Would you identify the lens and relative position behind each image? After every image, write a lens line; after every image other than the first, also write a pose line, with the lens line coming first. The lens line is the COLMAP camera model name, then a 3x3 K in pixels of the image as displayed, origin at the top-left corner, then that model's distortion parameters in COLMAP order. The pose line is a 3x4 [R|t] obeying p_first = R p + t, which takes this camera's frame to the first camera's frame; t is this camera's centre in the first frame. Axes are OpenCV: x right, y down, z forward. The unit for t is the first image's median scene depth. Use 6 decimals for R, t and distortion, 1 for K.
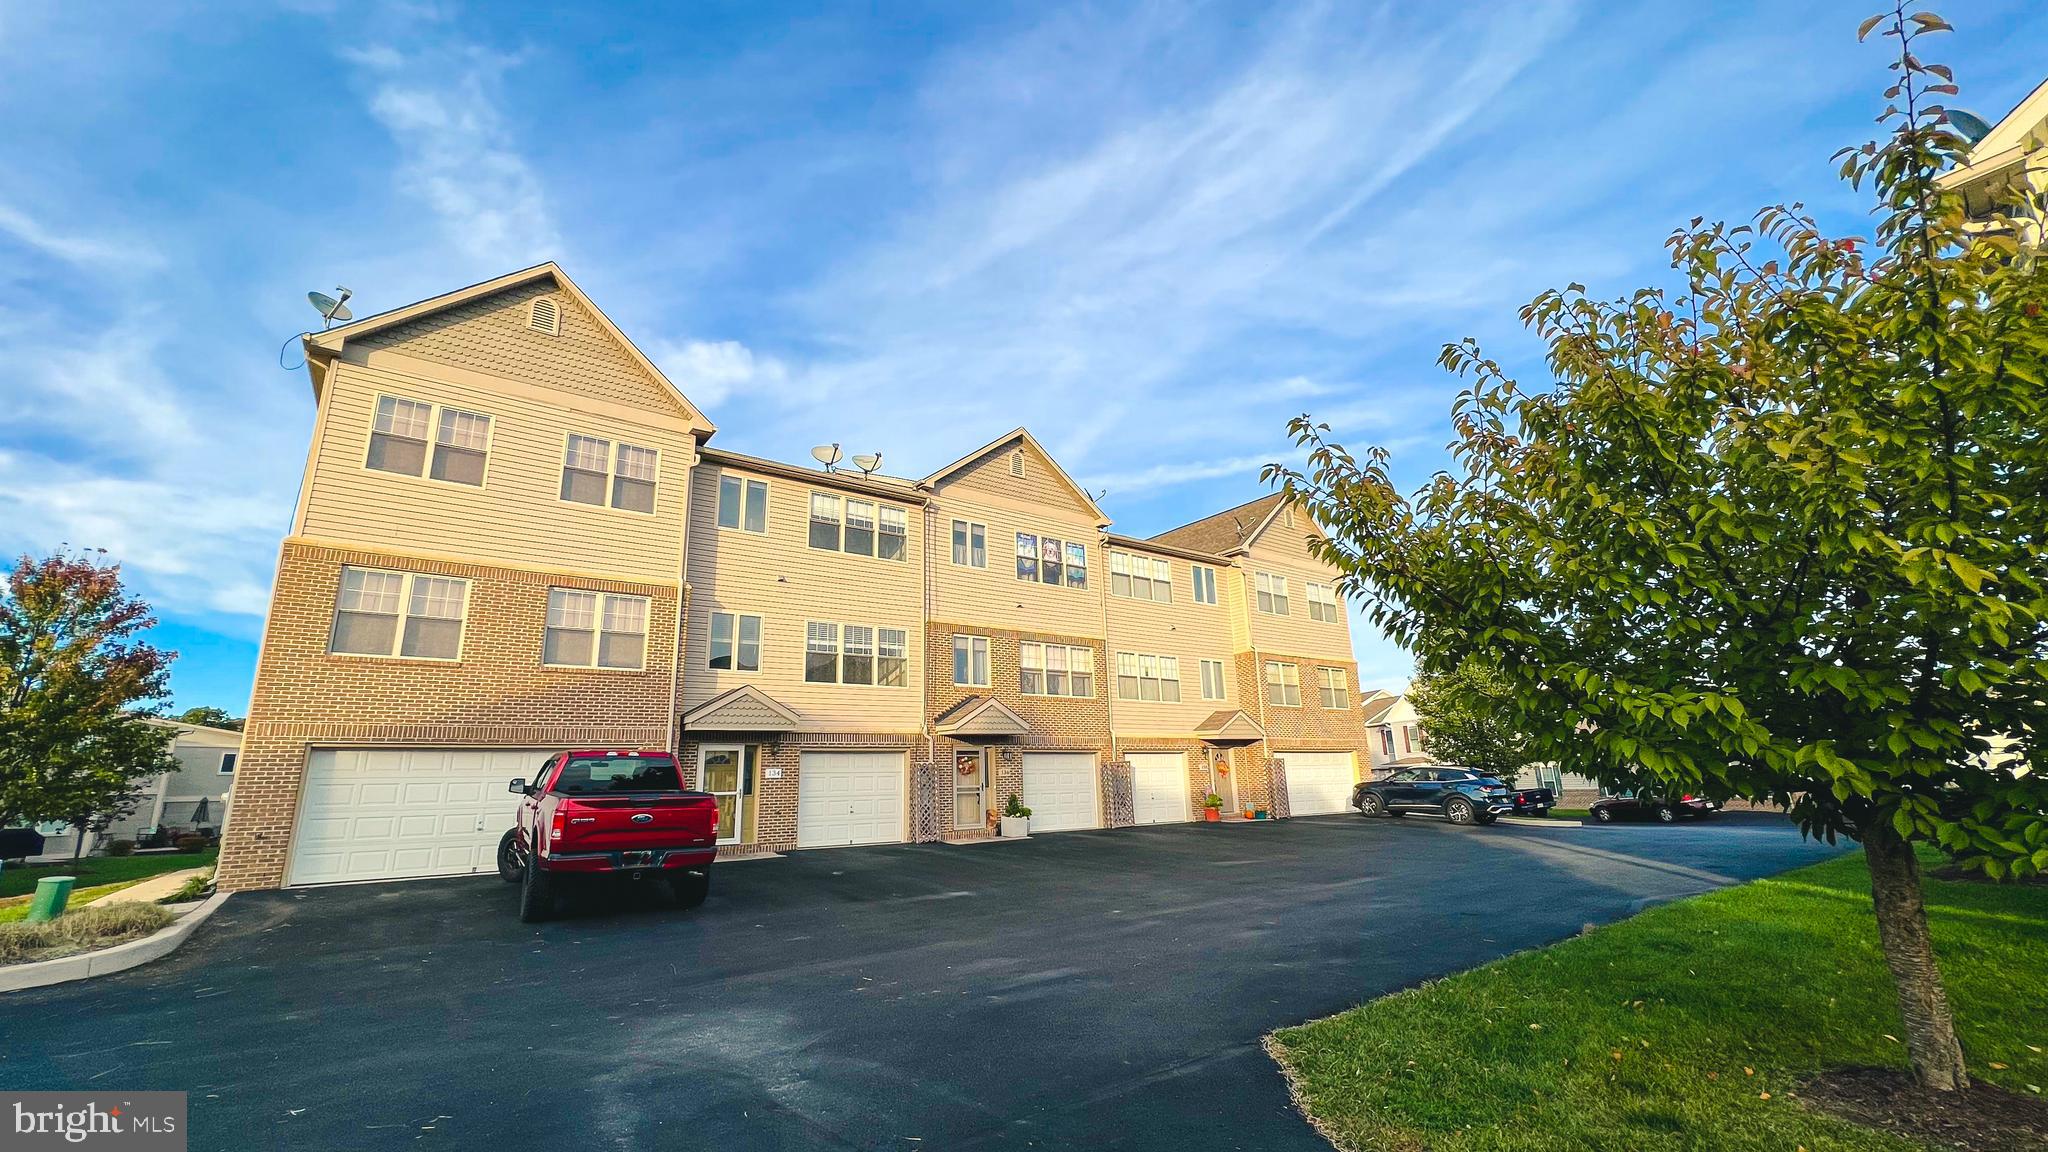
lens RADIAL K [[824.2, 0, 1031.2], [0, 824.2, 576.9], [0, 0, 1]] dist [-0.003558, -0.000623]
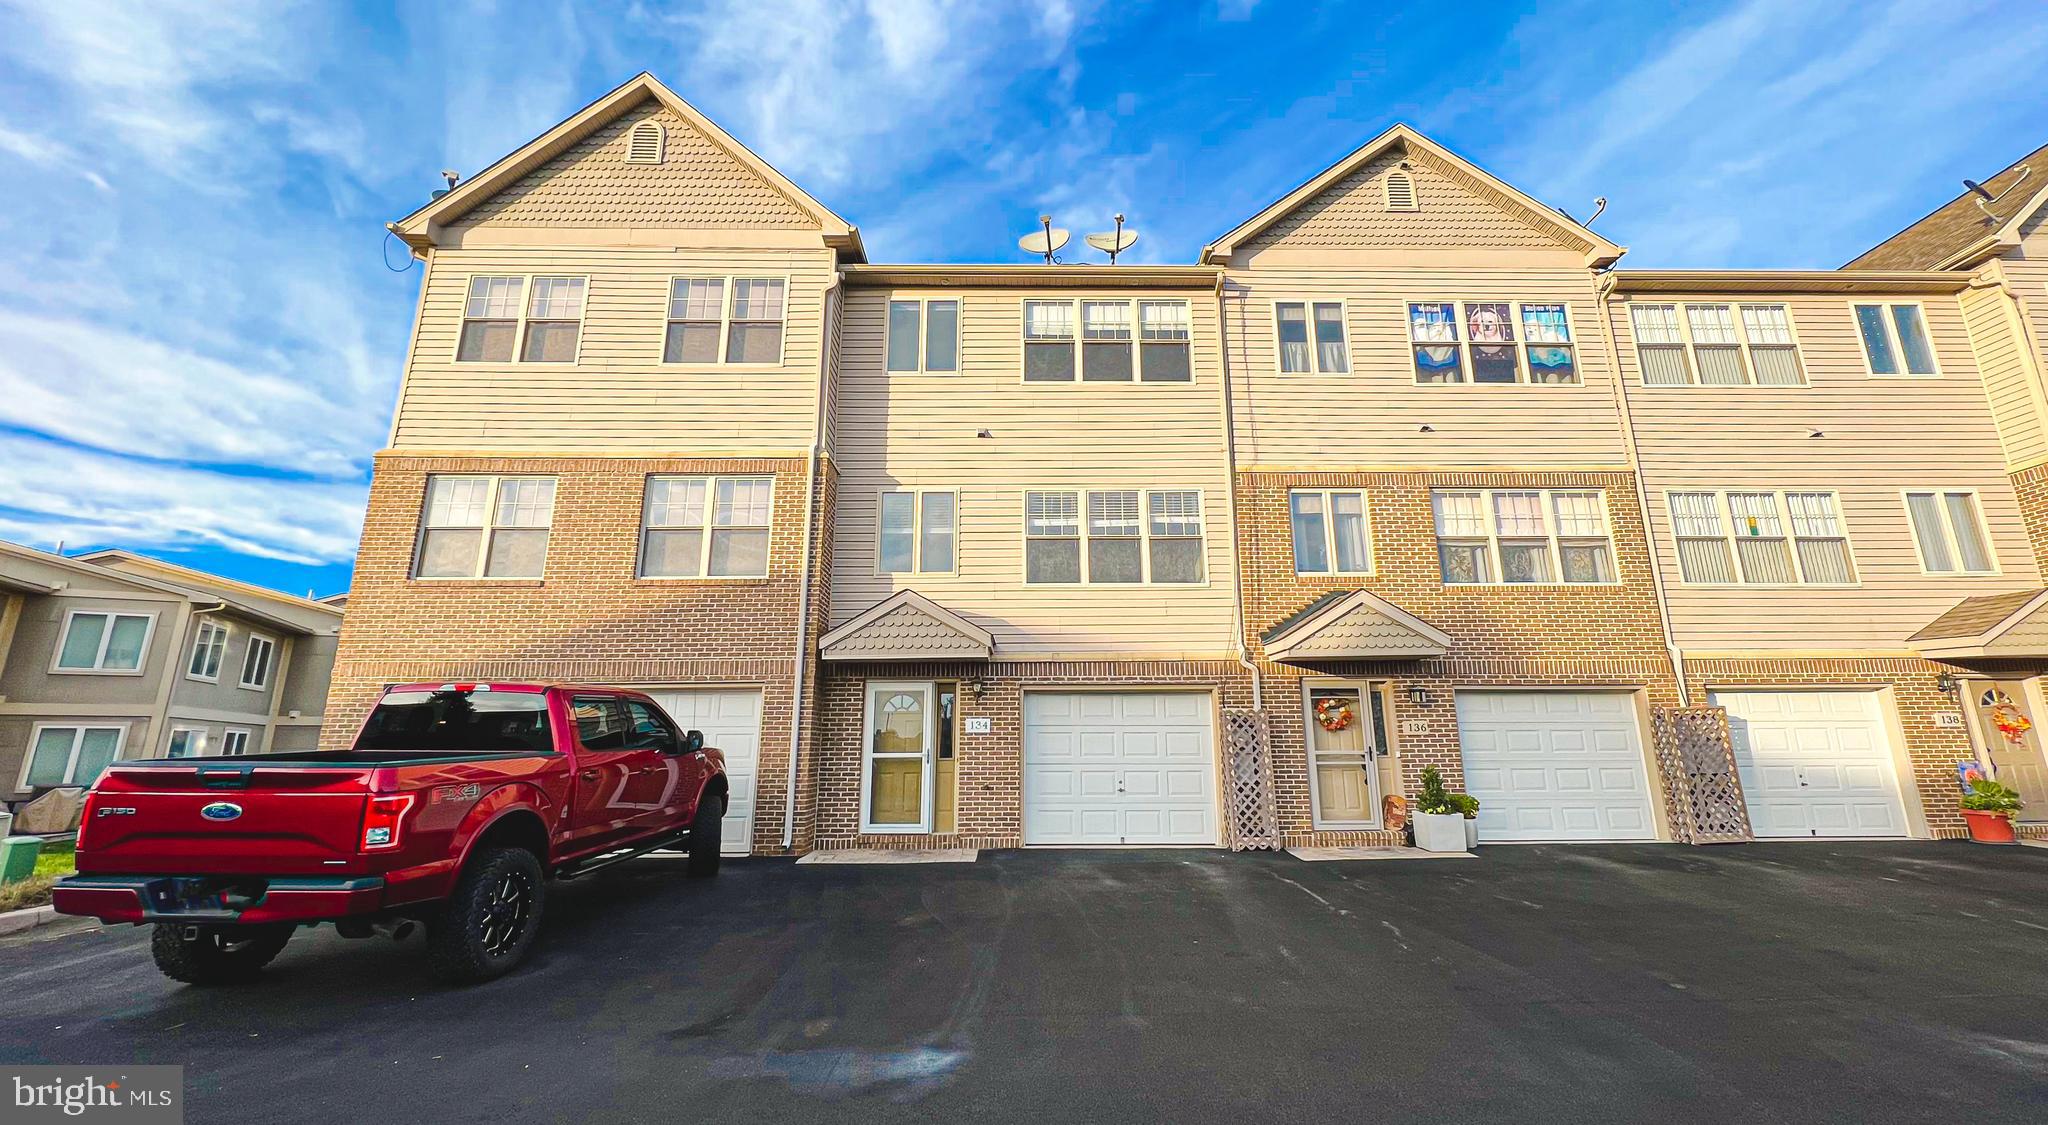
lens RADIAL K [[824.2, 0, 1049.2], [0, 824.2, 543.1], [0, 0, 1]] dist [-0.003558, -0.000623]
pose [[0.807963, -0.116692, -0.577562, 0.102110], [0.127887, 0.991557, -0.021434, 0.101008], [0.575187, -0.056545, 0.816065, 0.440353]]
